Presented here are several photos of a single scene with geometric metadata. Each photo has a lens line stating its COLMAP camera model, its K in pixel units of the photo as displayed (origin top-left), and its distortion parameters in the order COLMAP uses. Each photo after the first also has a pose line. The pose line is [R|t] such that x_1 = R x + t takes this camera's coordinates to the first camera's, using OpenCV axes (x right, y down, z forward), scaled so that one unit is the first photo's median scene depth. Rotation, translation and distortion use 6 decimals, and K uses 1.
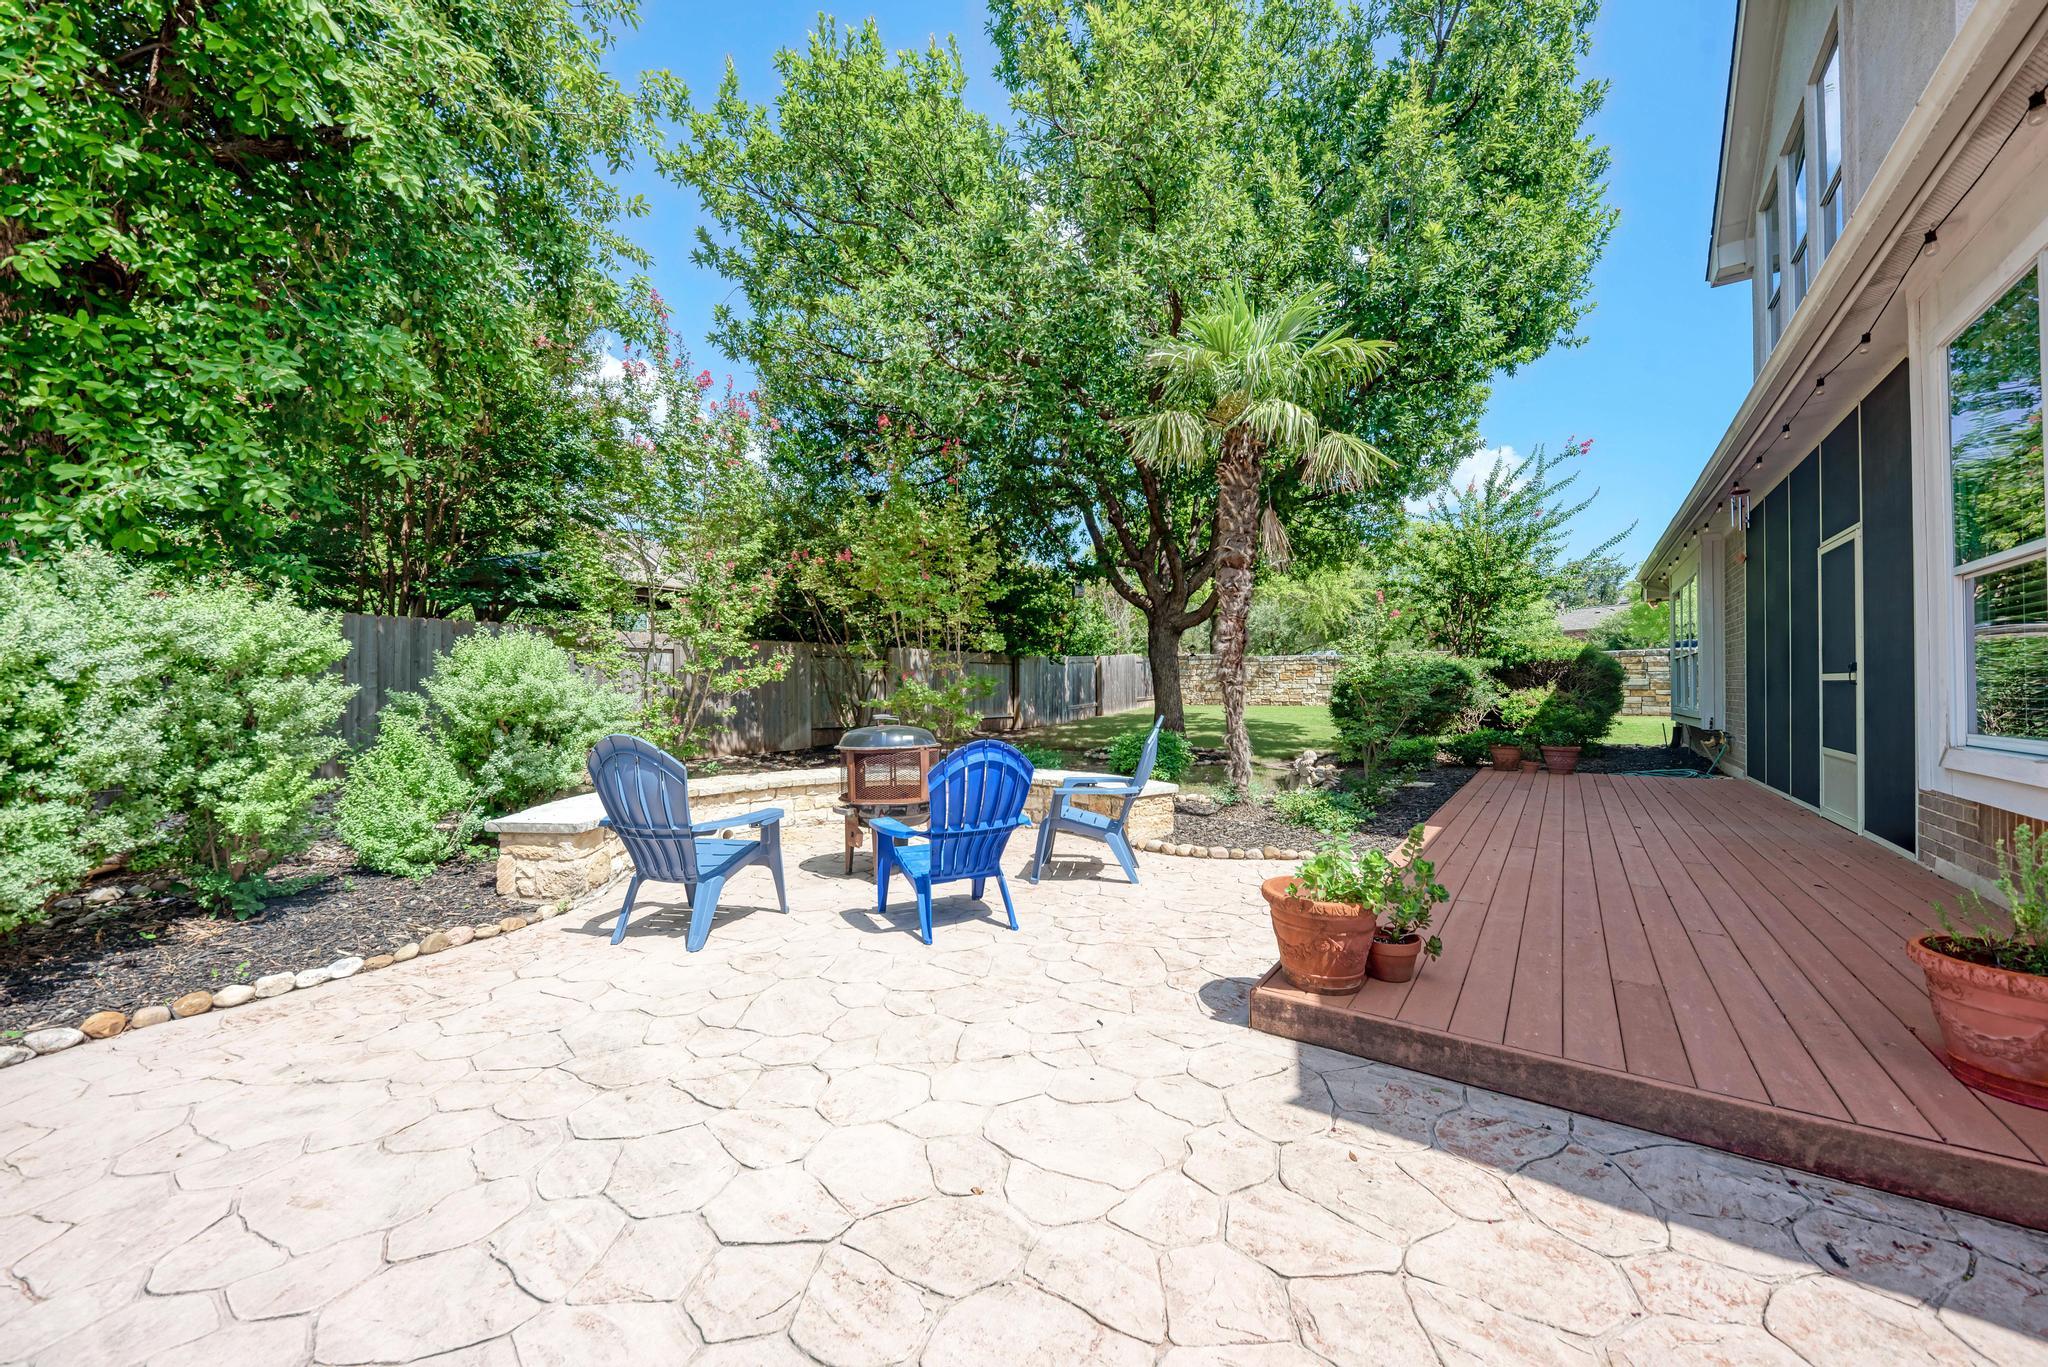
lens RADIAL K [[747.7, 0, 1021.6], [0, 747.7, 685.5], [0, 0, 1]] dist [0.006973, 0.000116]
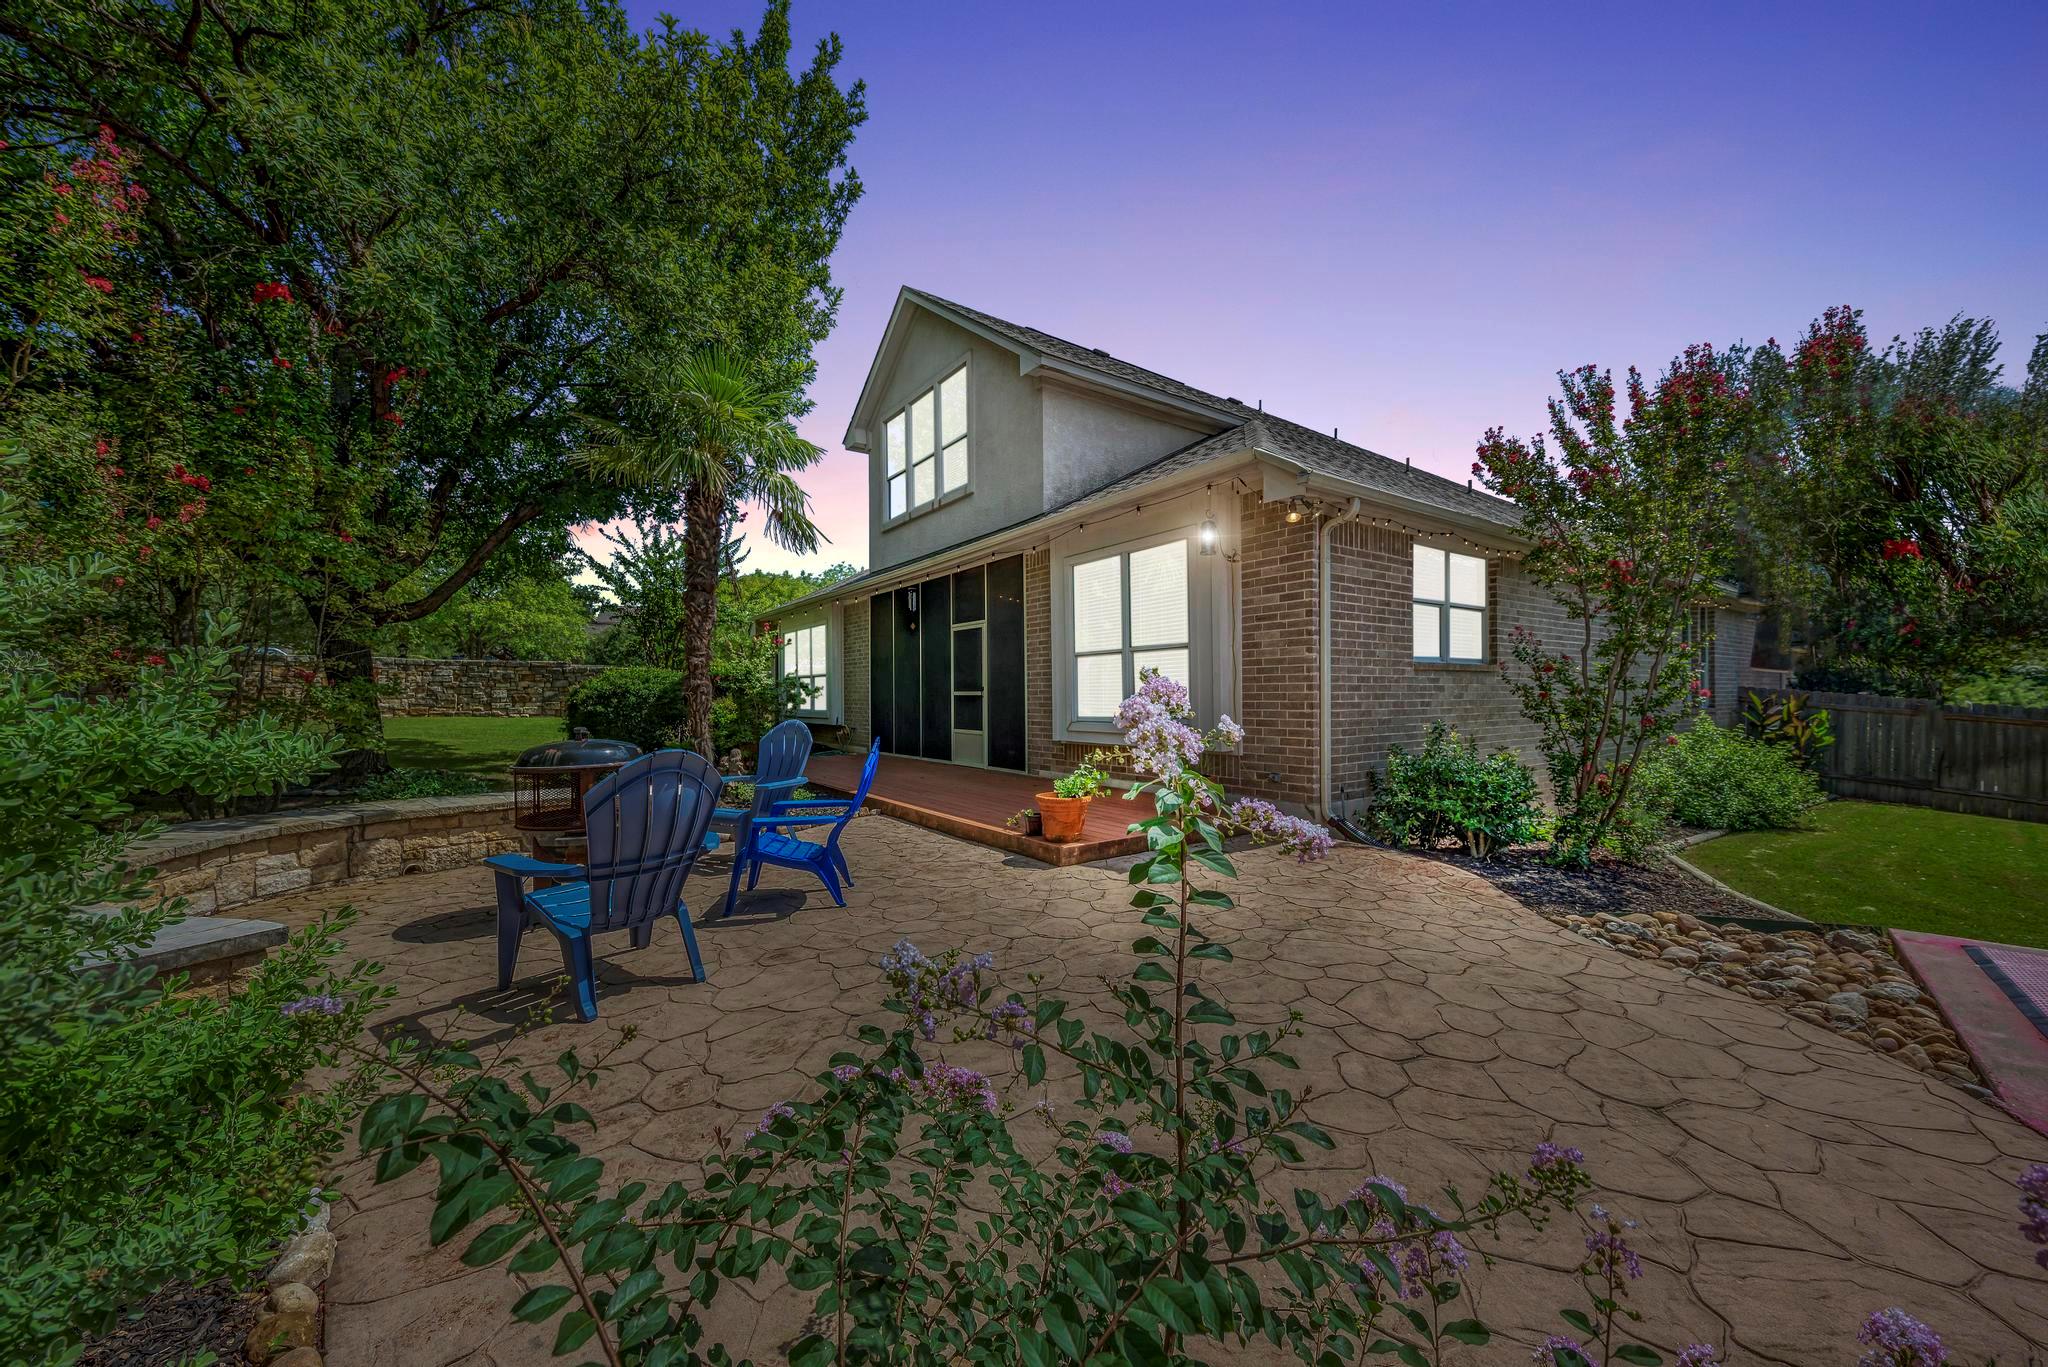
lens RADIAL K [[747.7, 0, 1025.9], [0, 747.7, 694.6], [0, 0, 1]] dist [0.006973, 0.000116]
pose [[0.315393, 0.008467, 0.948923, -0.828414], [-0.003730, 0.999964, -0.007683, 0.007379], [-0.948954, -0.001116, 0.315413, 0.236342]]
